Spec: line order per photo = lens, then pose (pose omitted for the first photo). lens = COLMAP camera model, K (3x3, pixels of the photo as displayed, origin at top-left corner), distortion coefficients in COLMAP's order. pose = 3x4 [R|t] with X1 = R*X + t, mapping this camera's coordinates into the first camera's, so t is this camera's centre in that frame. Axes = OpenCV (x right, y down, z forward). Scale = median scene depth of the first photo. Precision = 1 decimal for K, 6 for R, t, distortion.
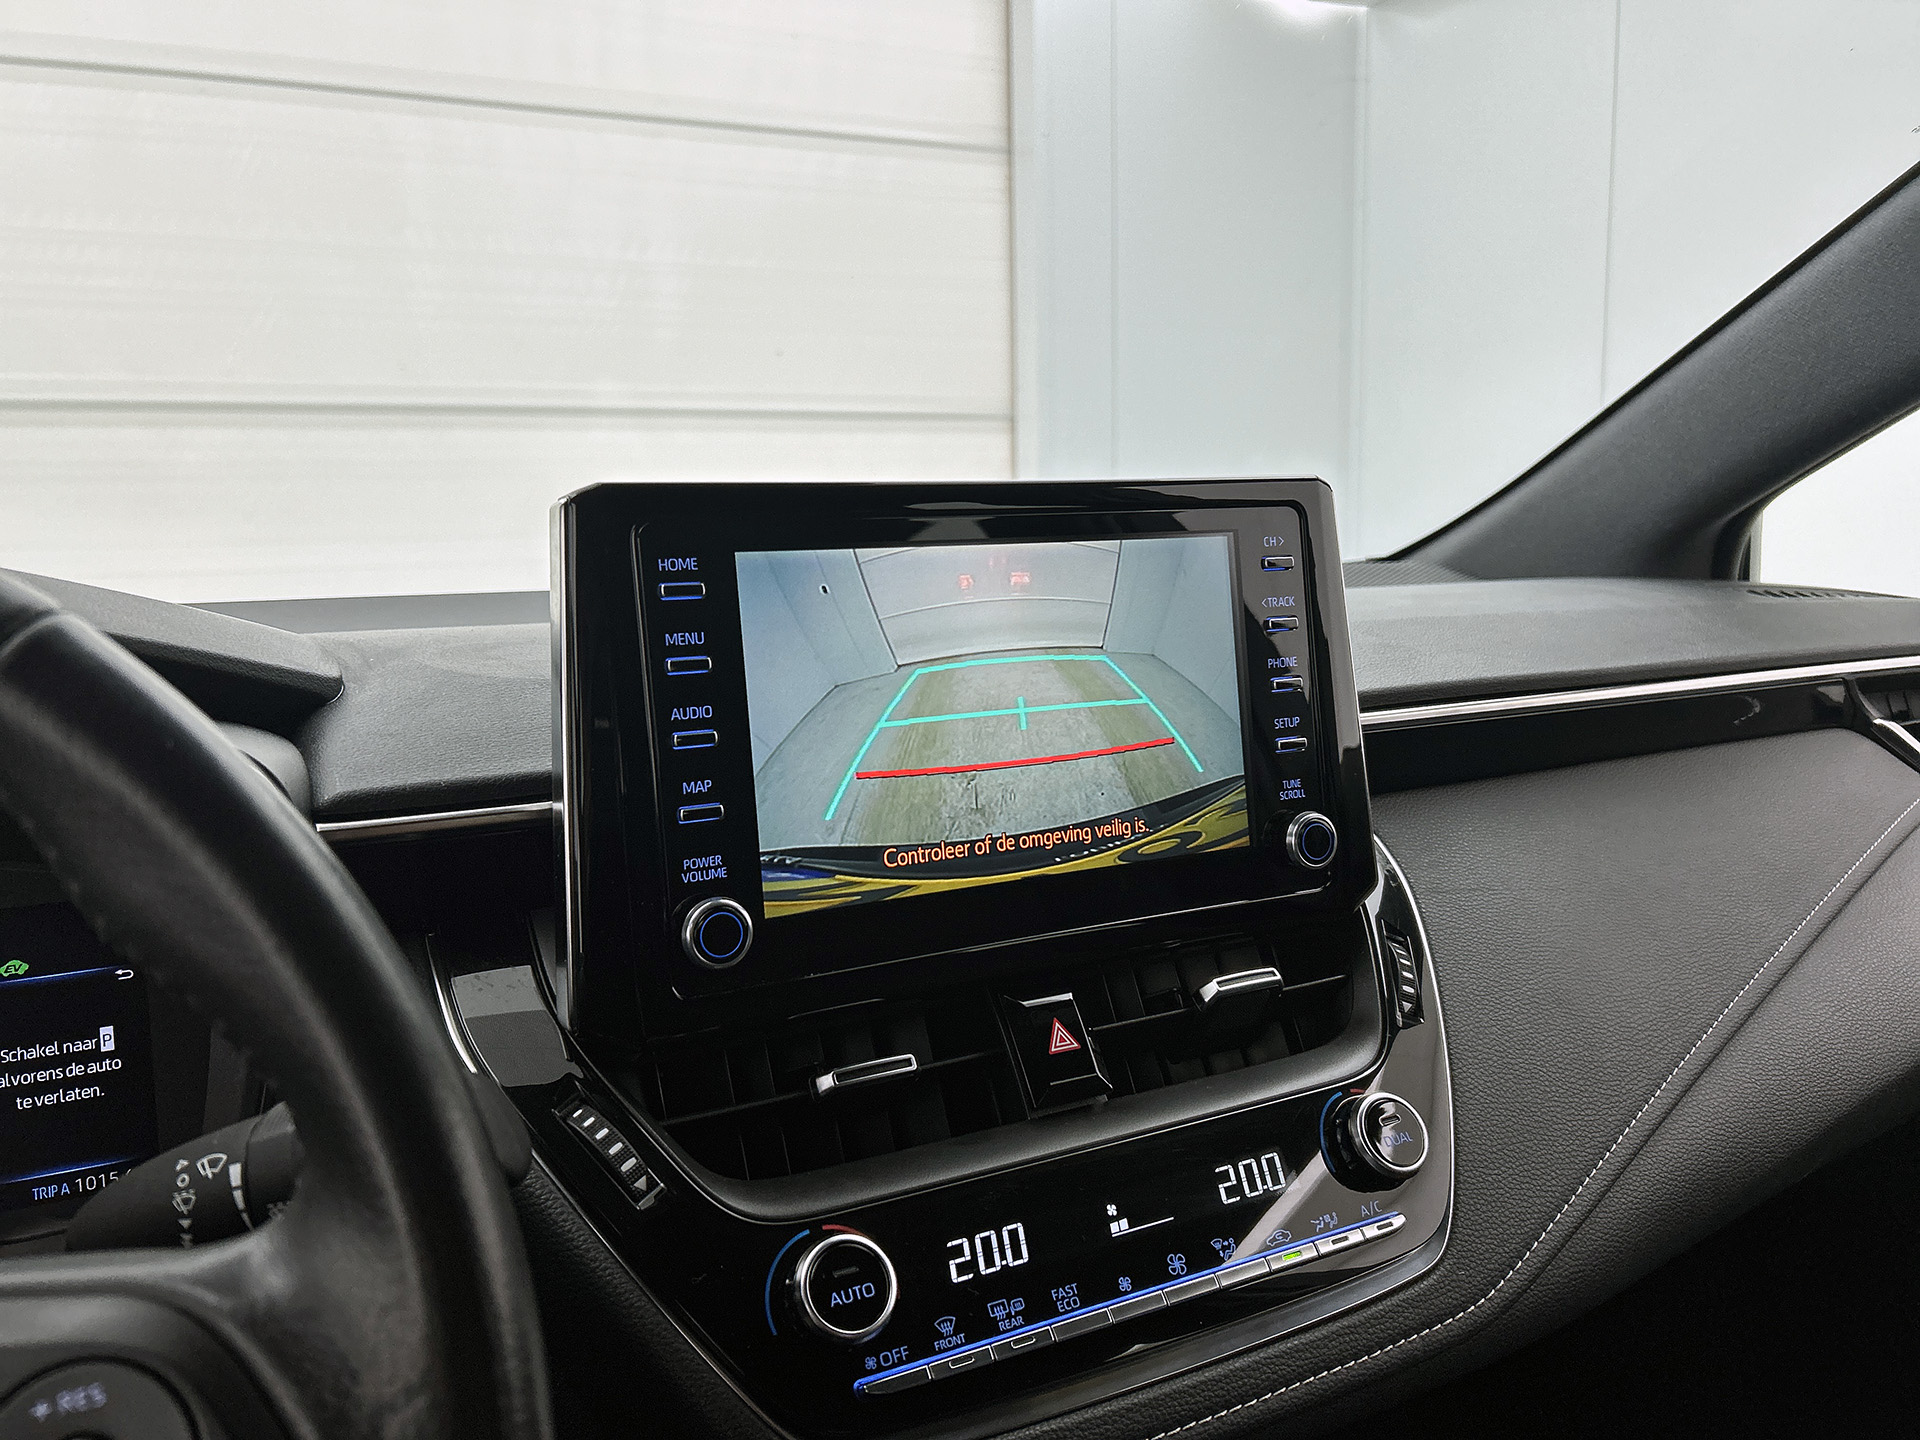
lens RADIAL K [[1467.2, 0, 955.0], [0, 1467.2, 703.1], [0, 0, 1]] dist [0.043323, -0.049471]
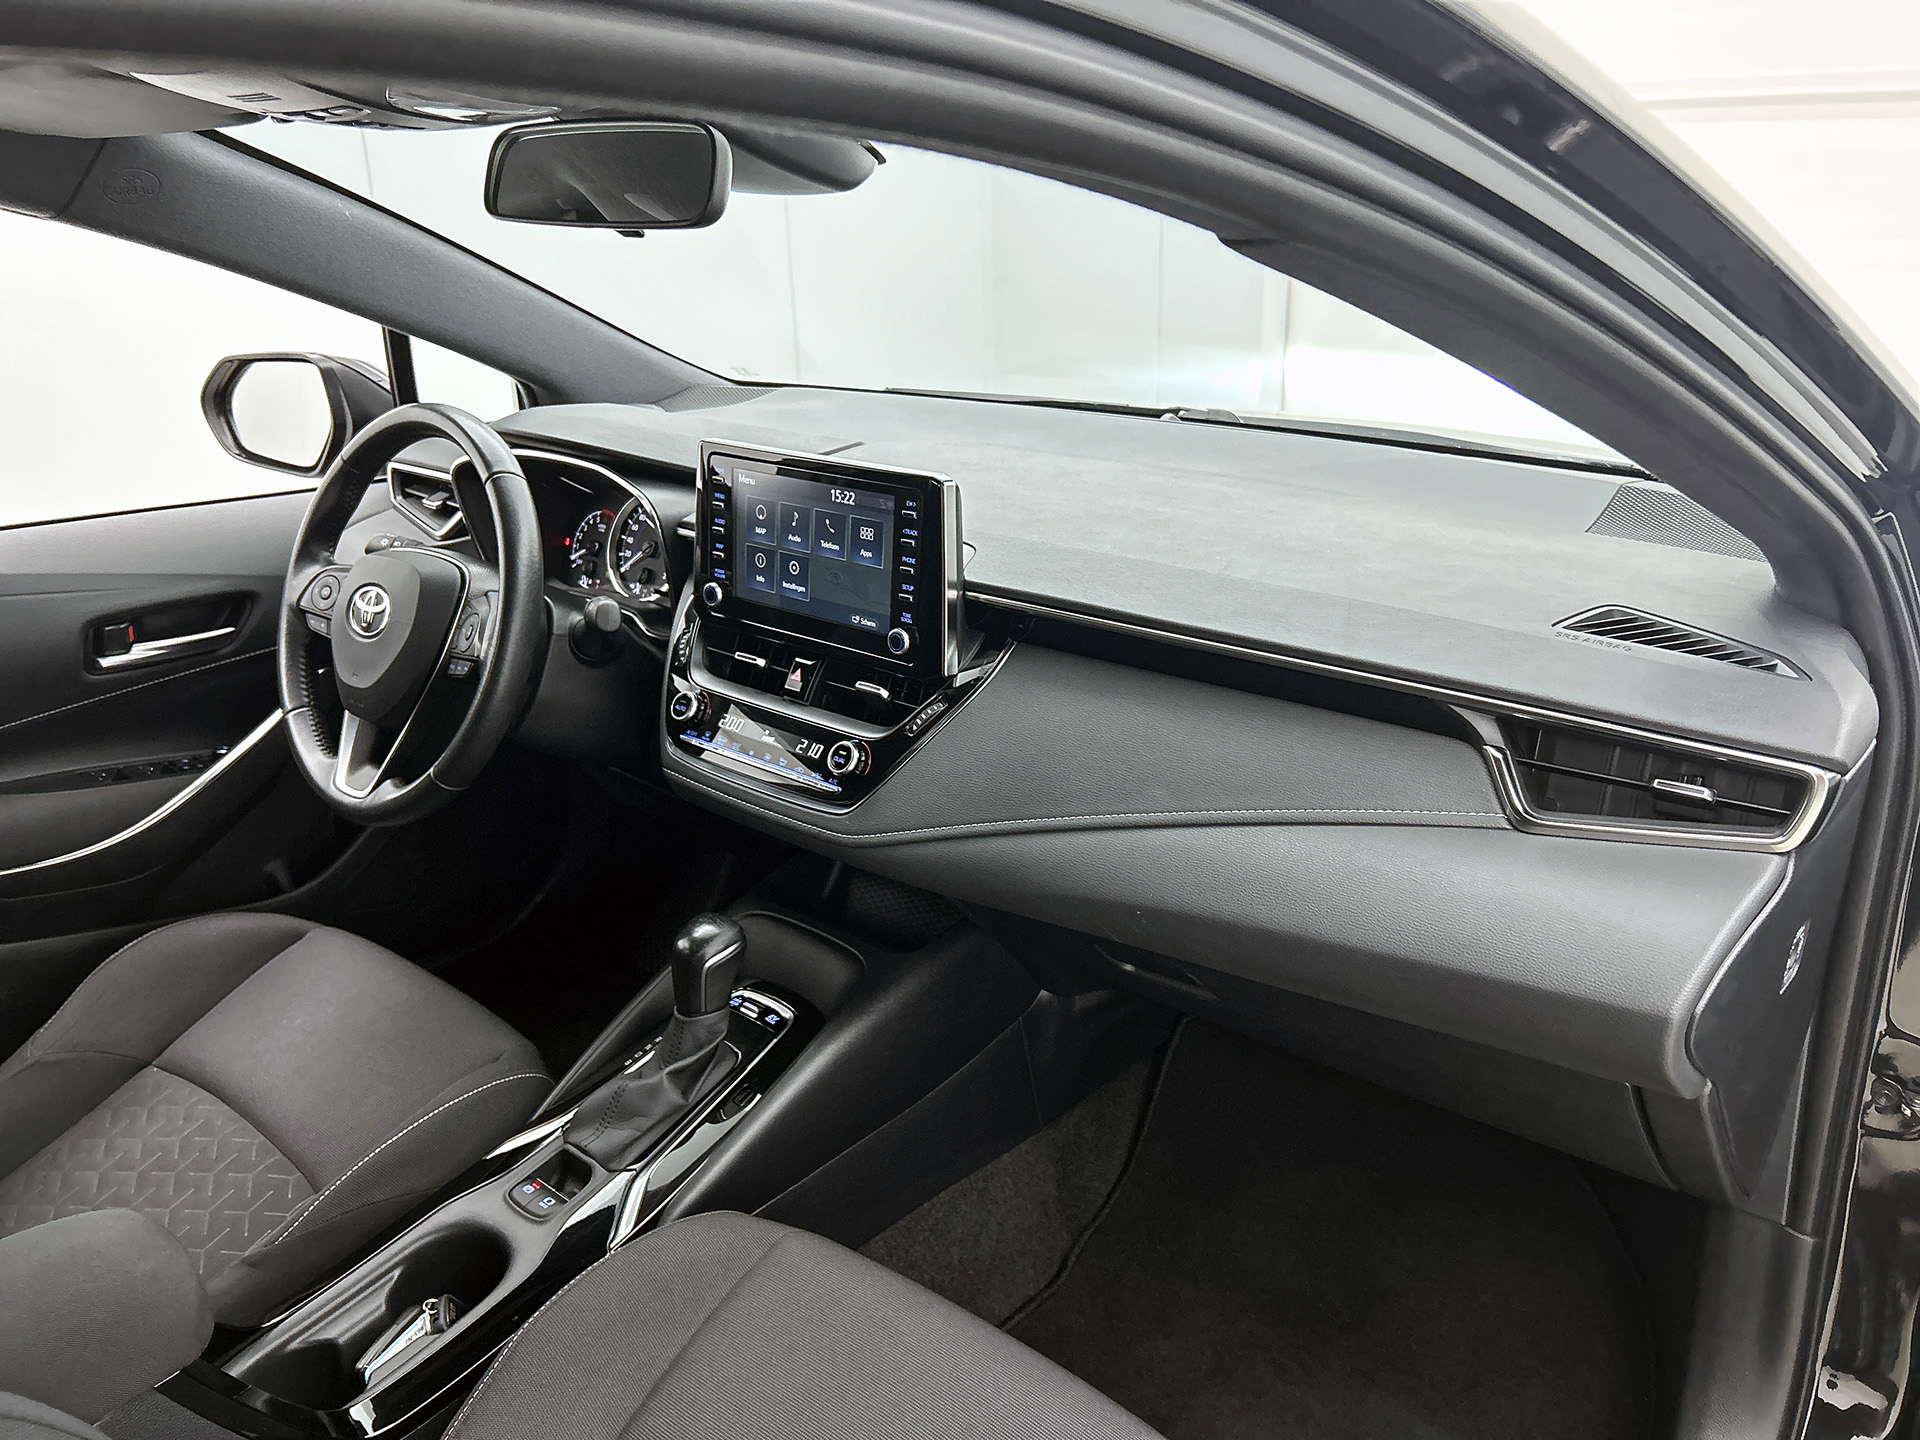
lens RADIAL K [[1467.2, 0, 949.4], [0, 1467.2, 712.3], [0, 0, 1]] dist [0.043323, -0.049471]
pose [[0.375866, 0.346359, -0.859512, 2.463255], [-0.100527, 0.937289, 0.333741, -0.615514], [0.921205, -0.039038, 0.387114, 0.235016]]
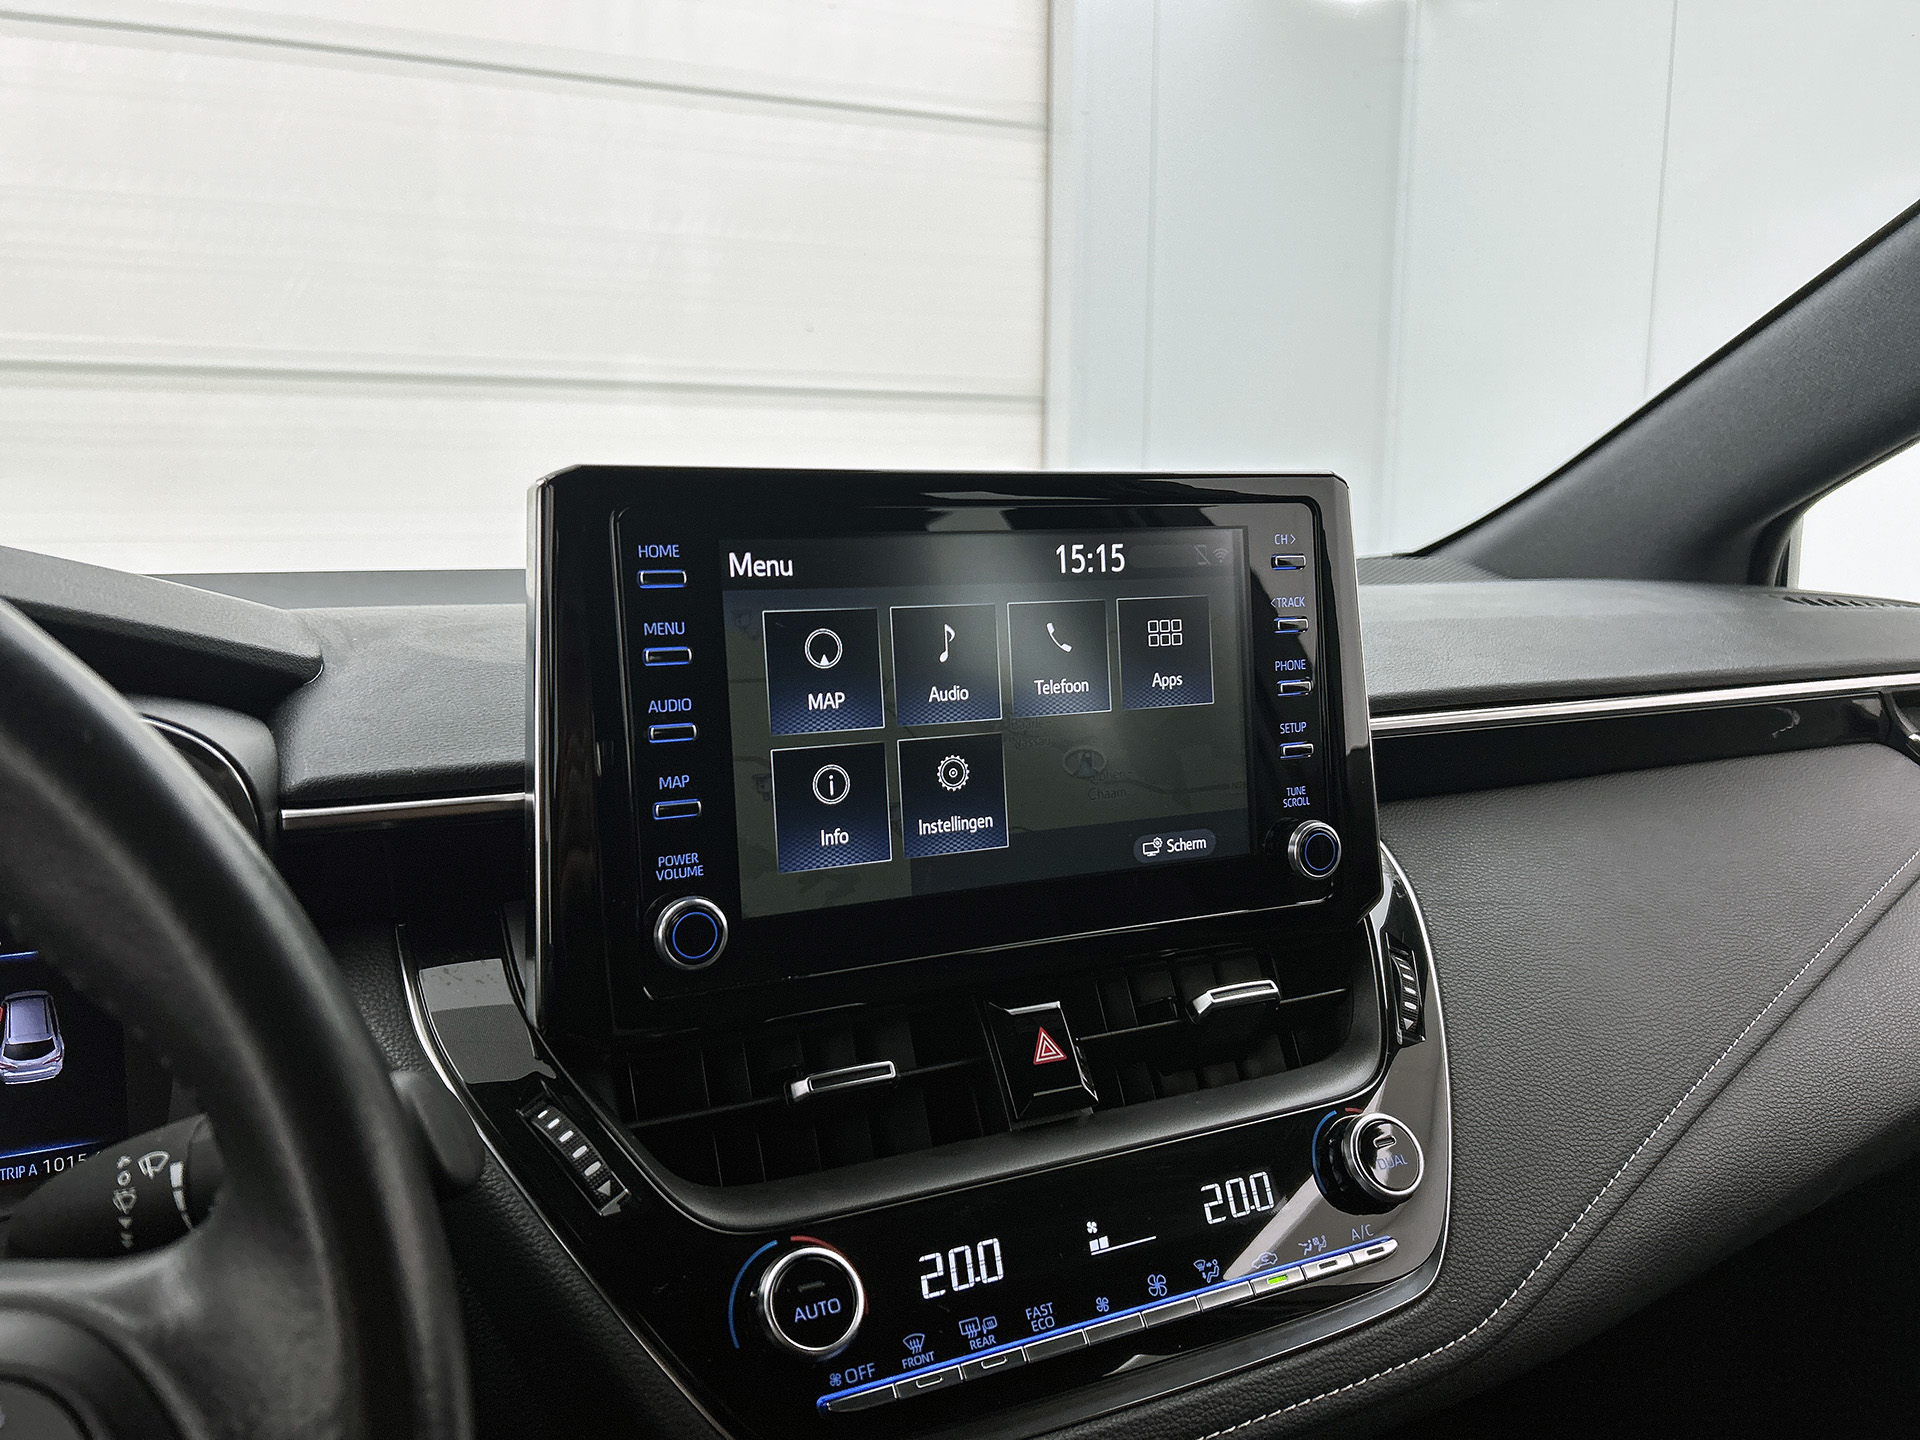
lens RADIAL K [[1467.2, 0, 950.7], [0, 1467.2, 719.6], [0, 0, 1]] dist [0.043323, -0.049471]
pose [[0.999463, 0.025574, -0.020470, 0.023337], [-0.025079, 0.999395, 0.024088, -0.010909], [0.021074, -0.023562, 0.999500, 0.033569]]
